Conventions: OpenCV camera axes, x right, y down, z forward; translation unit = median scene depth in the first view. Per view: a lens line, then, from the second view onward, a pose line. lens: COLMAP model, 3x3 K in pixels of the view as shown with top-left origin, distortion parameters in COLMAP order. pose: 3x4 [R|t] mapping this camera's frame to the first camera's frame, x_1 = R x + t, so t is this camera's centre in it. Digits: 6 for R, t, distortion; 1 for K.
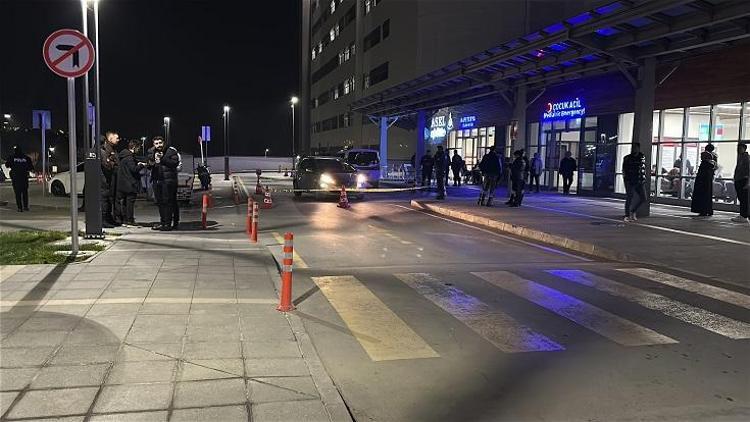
lens RADIAL K [[623.8, 0, 374.6], [0, 623.8, 210.6], [0, 0, 1]] dist [0.100055, -0.057603]
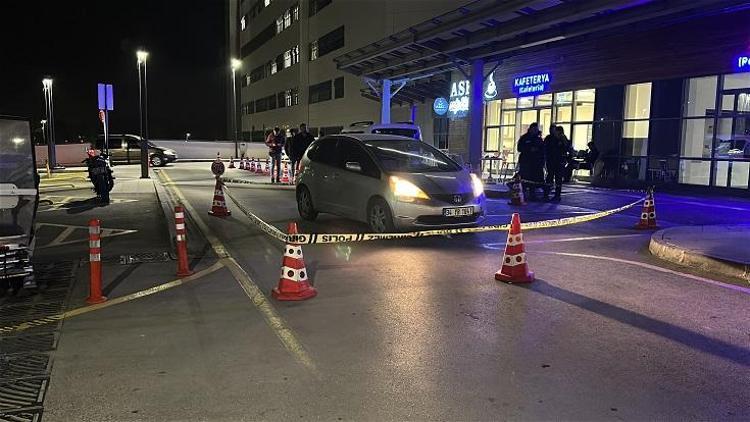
lens RADIAL K [[623.8, 0, 374.6], [0, 623.8, 210.2], [0, 0, 1]] dist [0.100055, -0.057603]
pose [[0.992667, -0.015557, 0.119872, -0.080029], [0.012912, 0.999656, 0.022812, -0.025241], [-0.120186, -0.021097, 0.992527, 0.328118]]
